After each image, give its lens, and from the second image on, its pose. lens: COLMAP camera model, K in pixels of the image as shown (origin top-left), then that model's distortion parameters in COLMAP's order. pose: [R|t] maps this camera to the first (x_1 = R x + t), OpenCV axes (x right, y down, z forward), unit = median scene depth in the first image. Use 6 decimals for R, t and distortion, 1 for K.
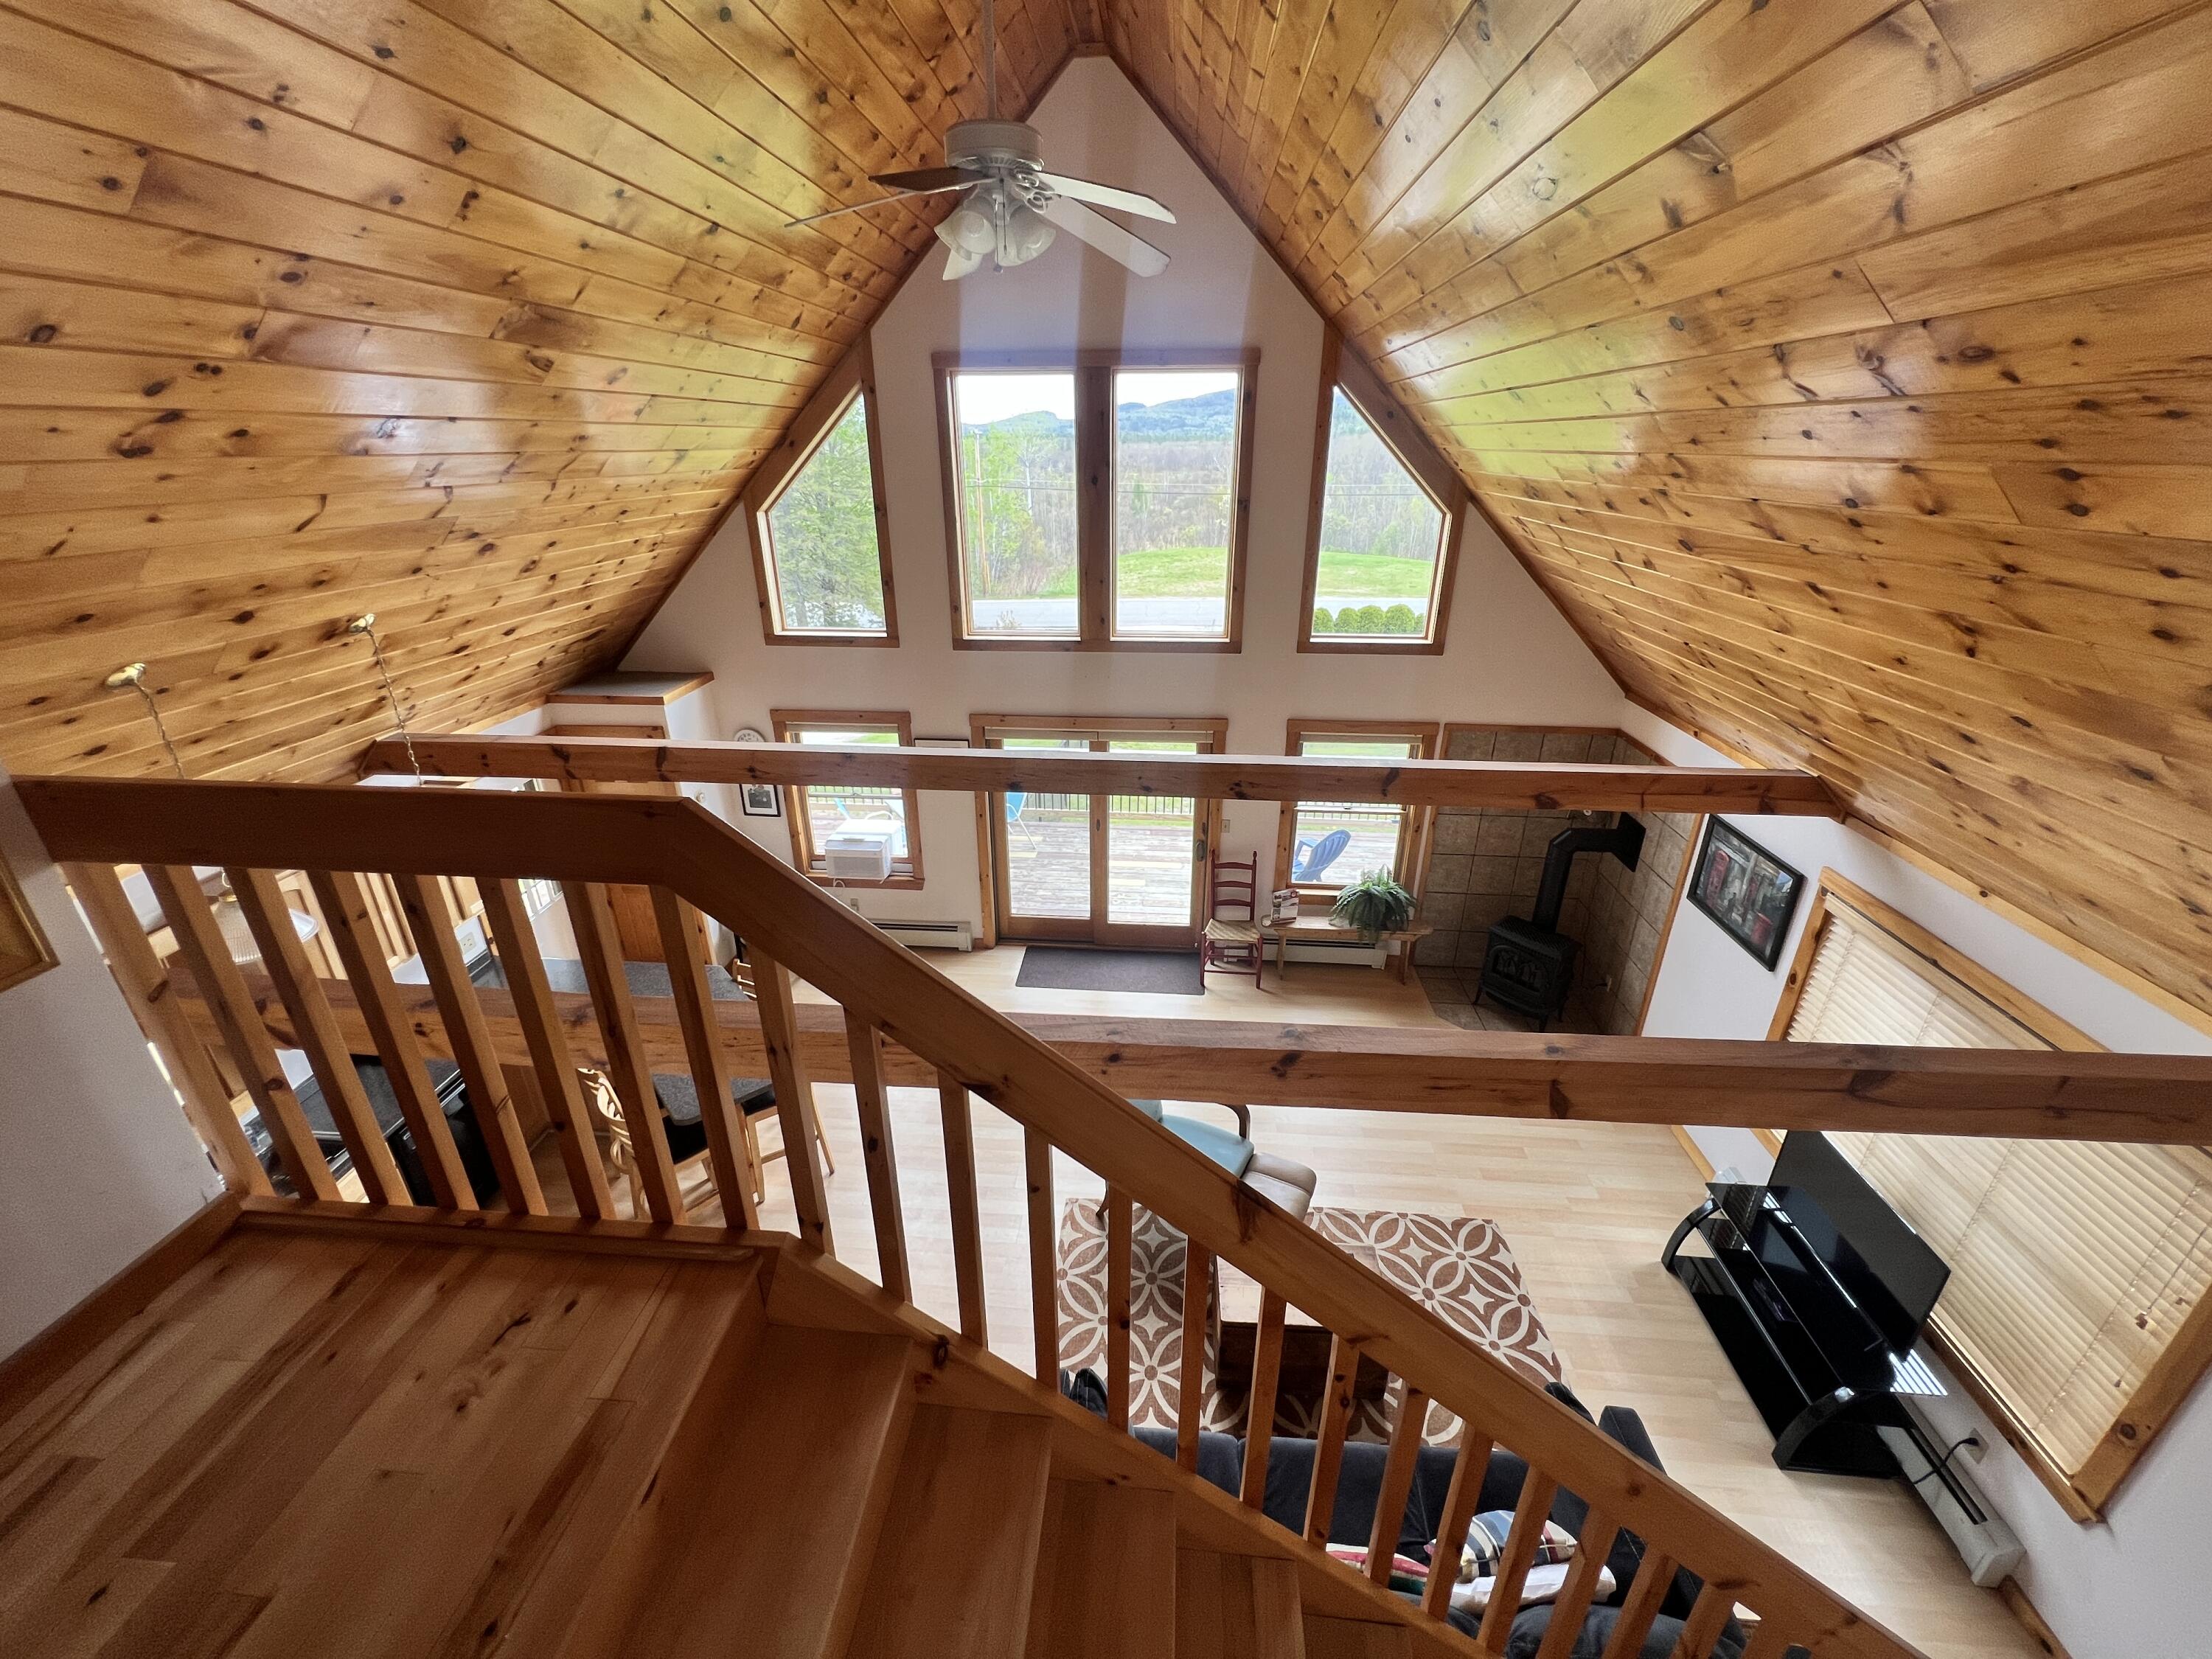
lens RADIAL K [[886.8, 0, 1102.4], [0, 886.8, 827.0], [0, 0, 1]] dist [-0.002959, 0.000032]
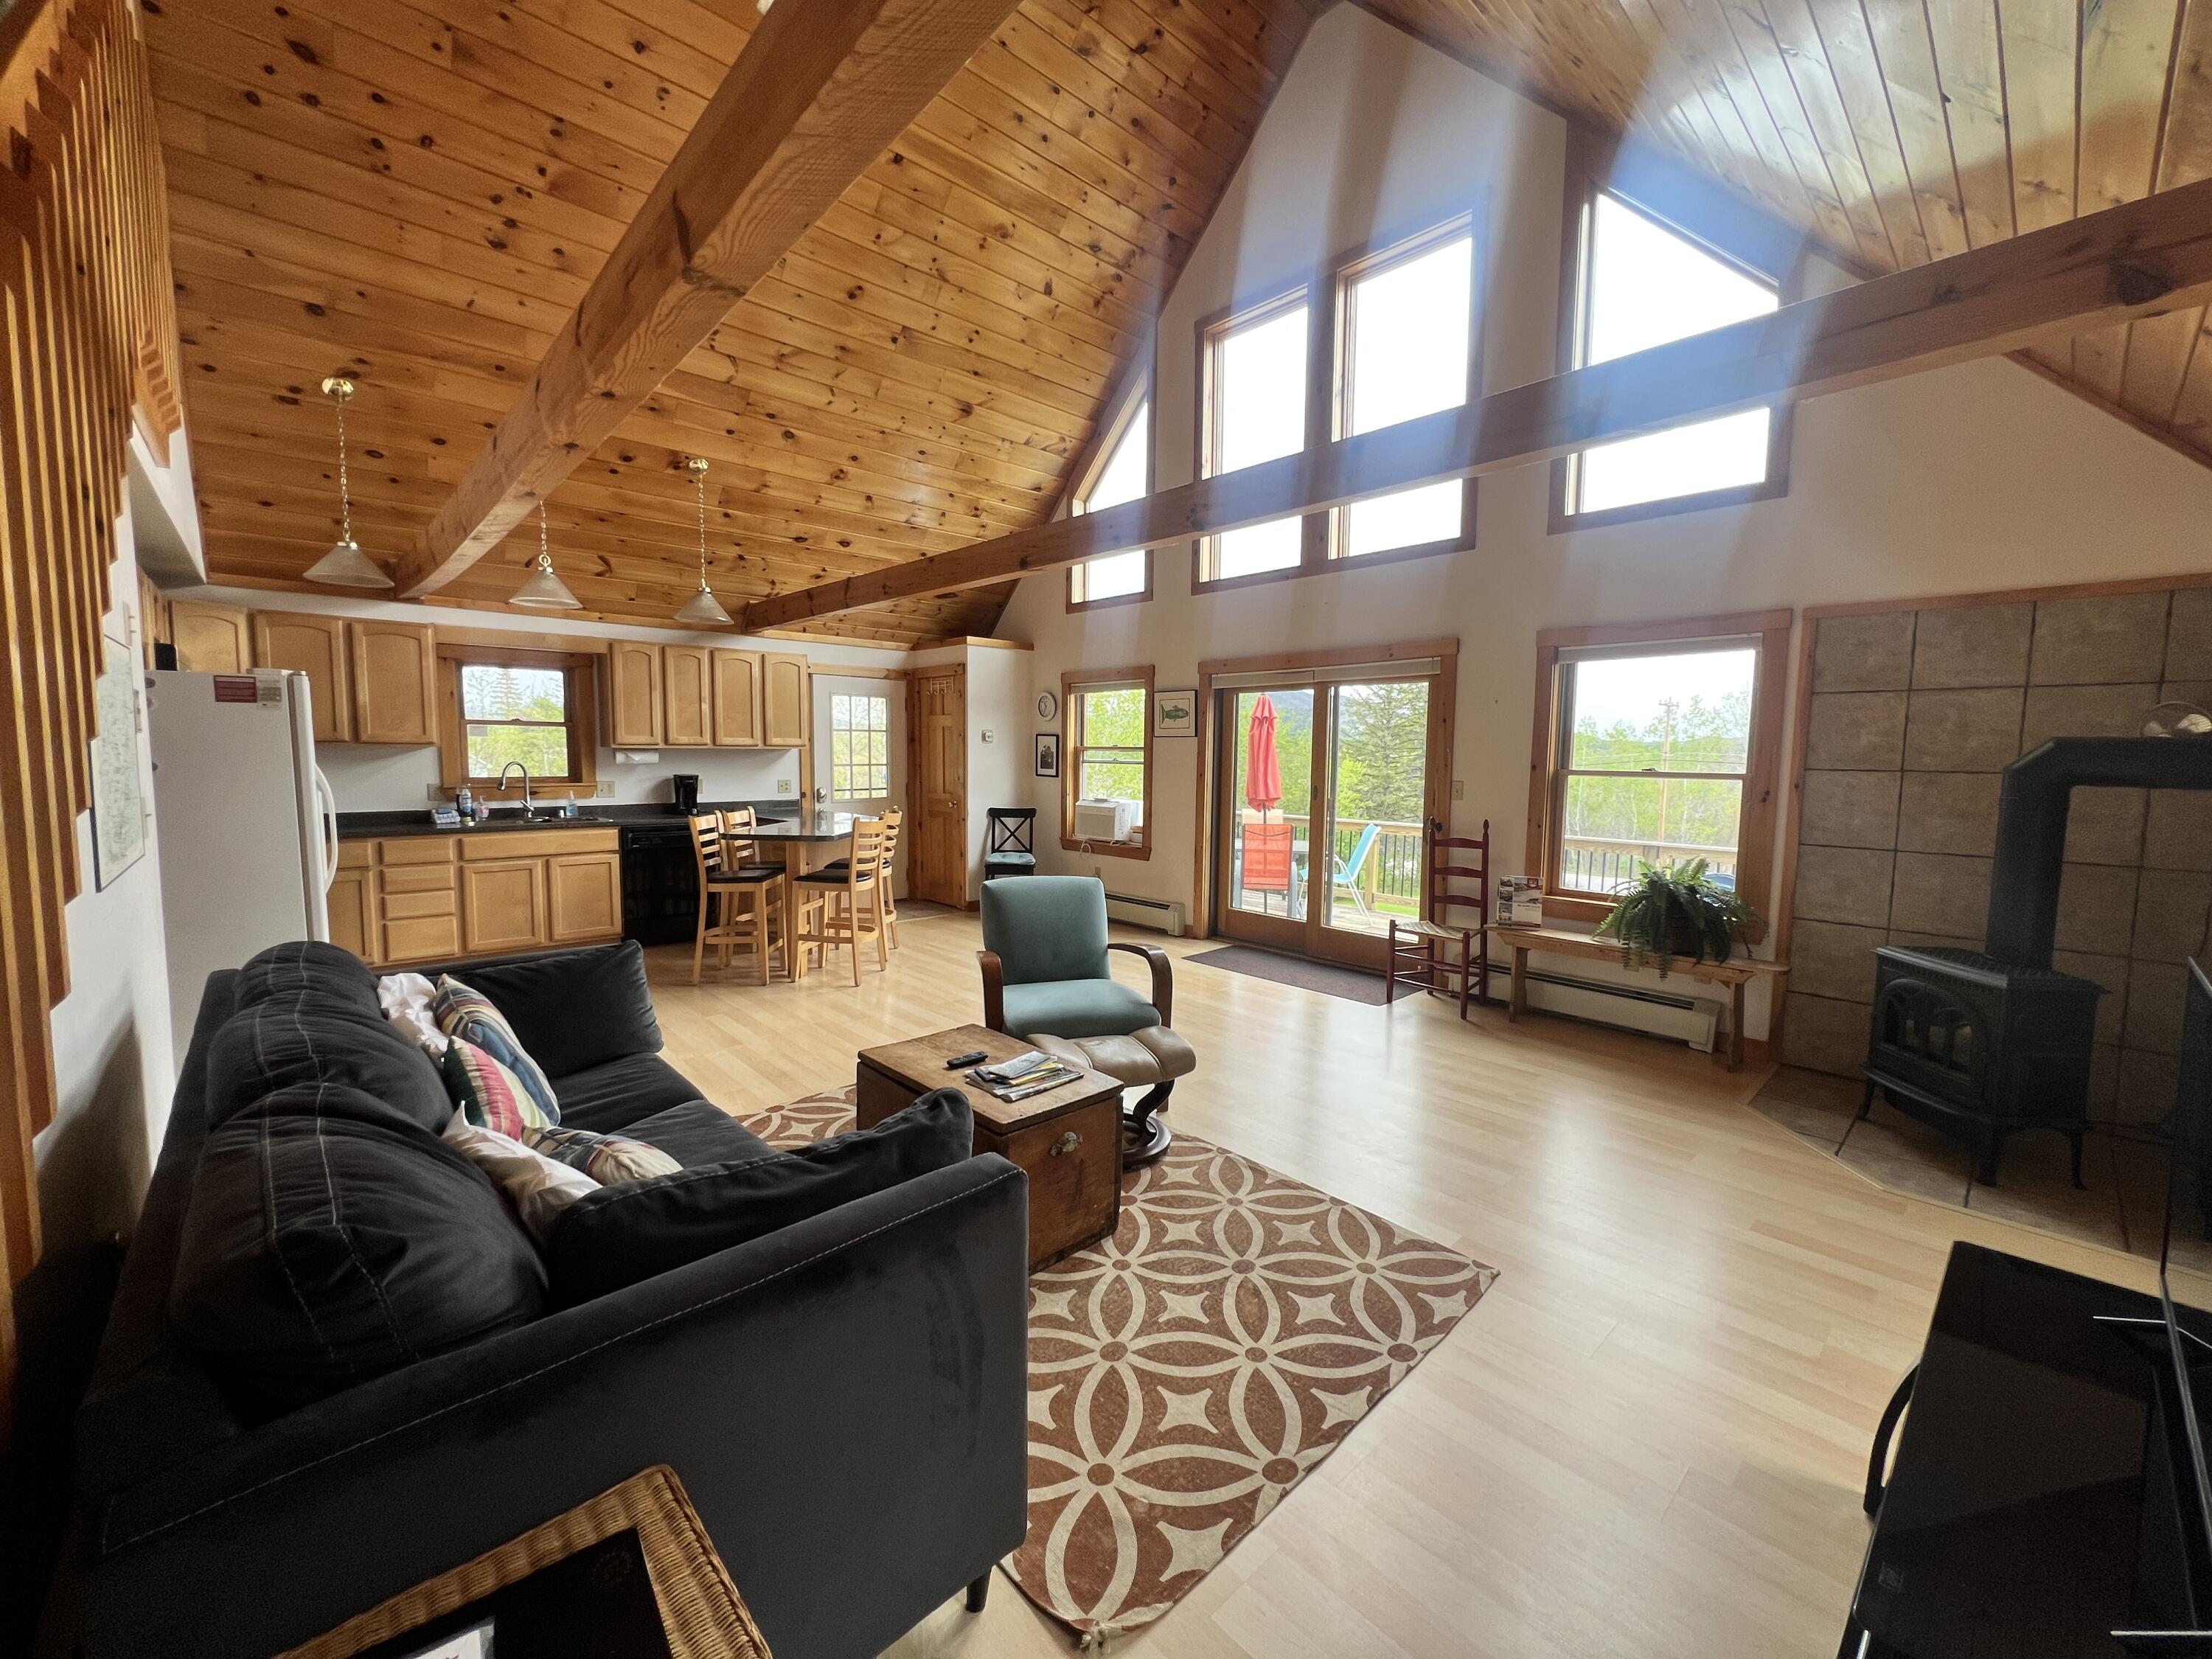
lens RADIAL K [[886.8, 0, 1101.8], [0, 886.8, 826.4], [0, 0, 1]] dist [-0.002959, 0.000032]
pose [[0.734555, 0.066481, -0.675284, 0.425540], [-0.282392, 0.934863, -0.215142, 0.271983], [0.616995, 0.348729, 0.705482, 0.307250]]
